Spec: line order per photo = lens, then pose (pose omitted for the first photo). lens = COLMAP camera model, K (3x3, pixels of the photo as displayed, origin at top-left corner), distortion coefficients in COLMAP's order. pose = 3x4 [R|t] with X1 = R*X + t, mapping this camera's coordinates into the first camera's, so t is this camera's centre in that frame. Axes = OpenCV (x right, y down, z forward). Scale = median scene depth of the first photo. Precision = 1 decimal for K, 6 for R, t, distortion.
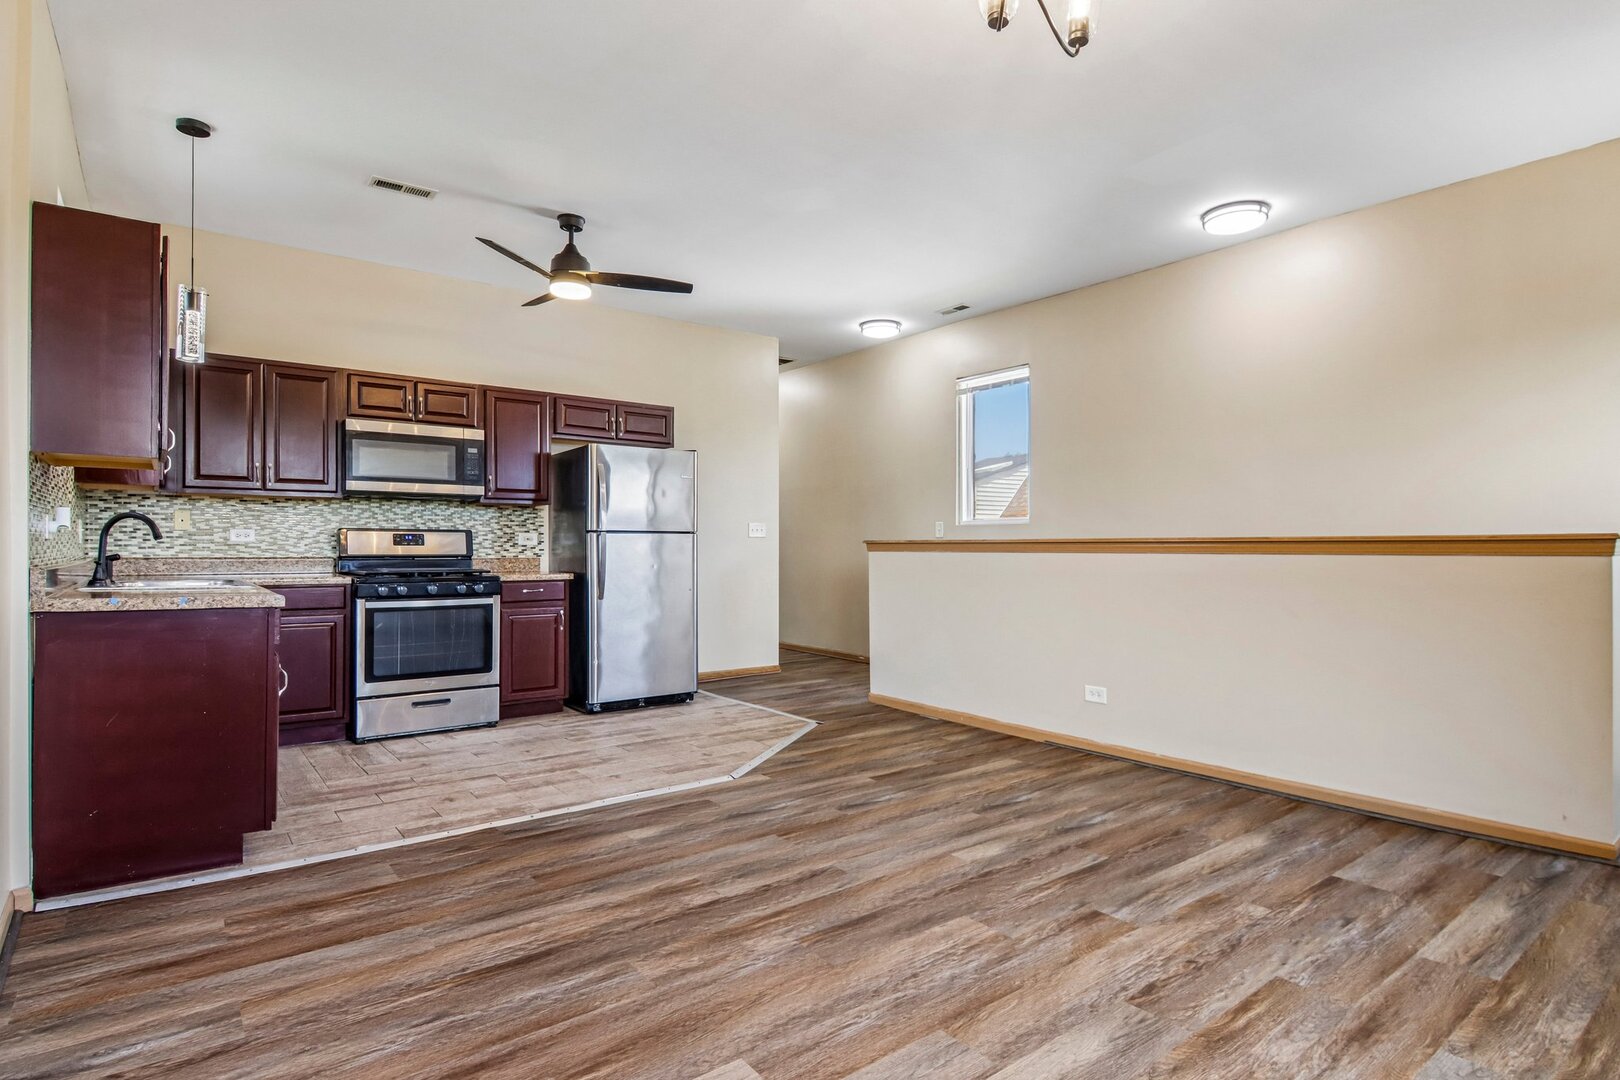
lens RADIAL K [[839.4, 0, 830.0], [0, 839.4, 534.1], [0, 0, 1]] dist [0.007339, -0.009882]
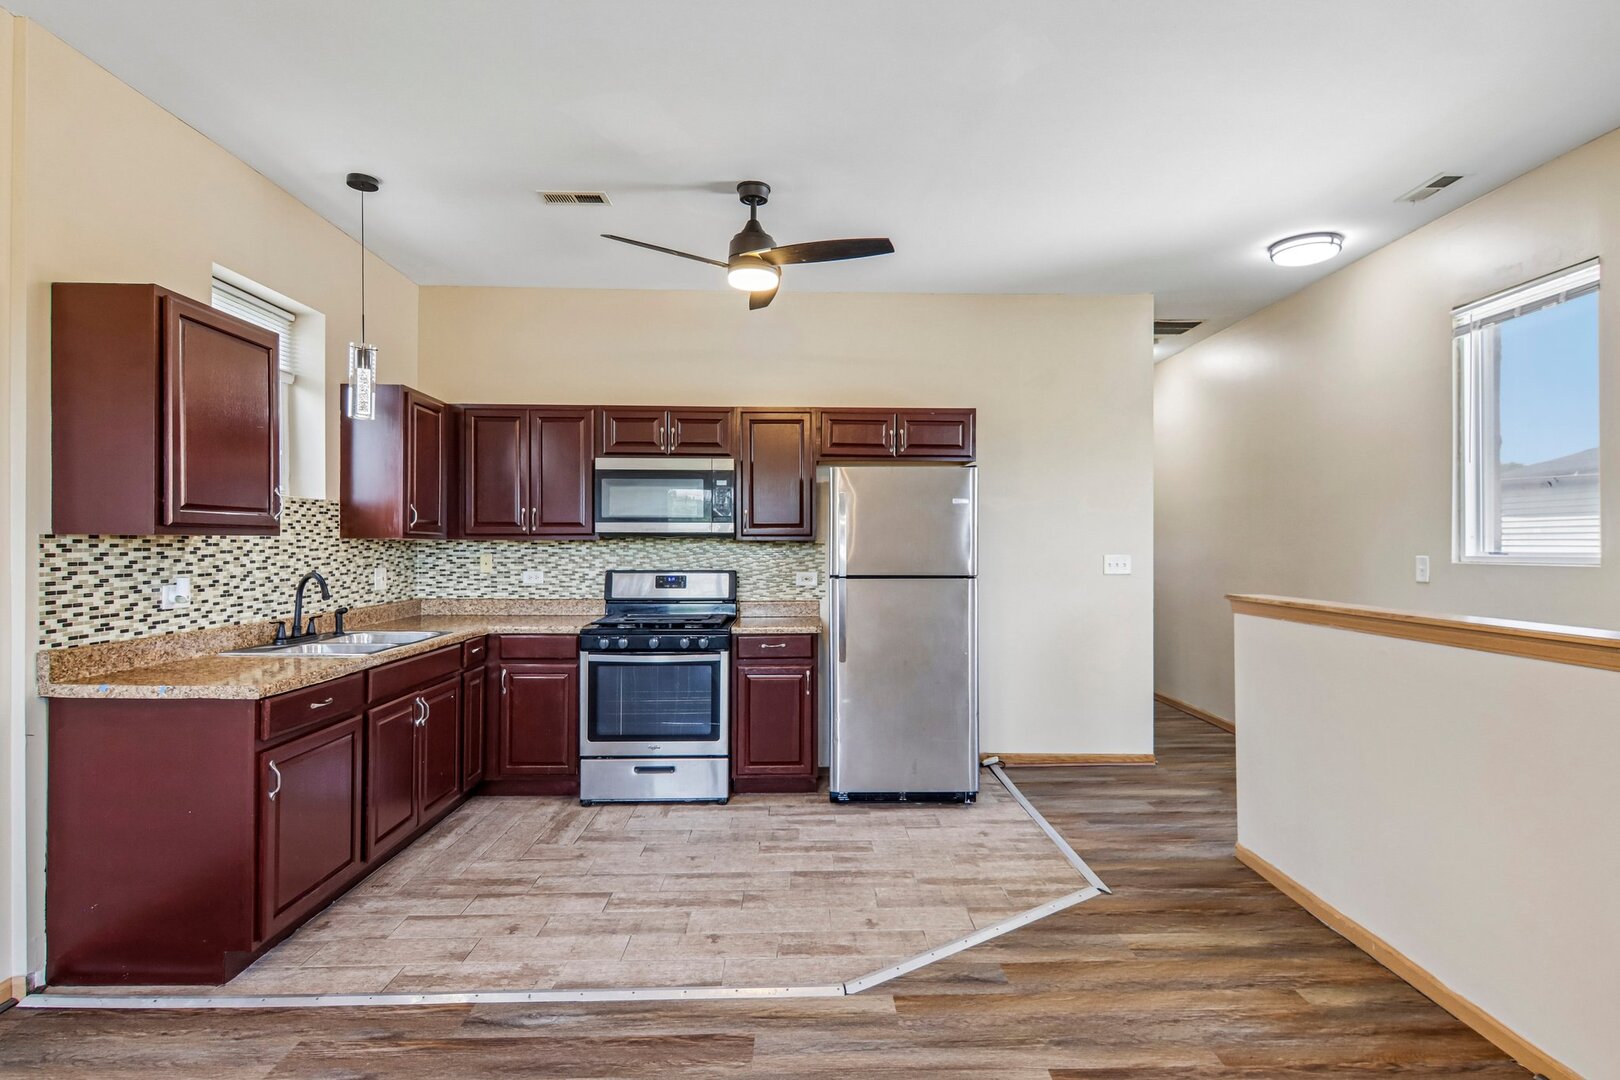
lens RADIAL K [[839.4, 0, 837.9], [0, 839.4, 541.2], [0, 0, 1]] dist [0.007339, -0.009882]
pose [[0.803006, -0.000692, -0.595971, 0.316439], [0.008412, 0.999913, 0.010172, -0.073760], [0.595912, -0.013181, 0.802941, 0.582328]]
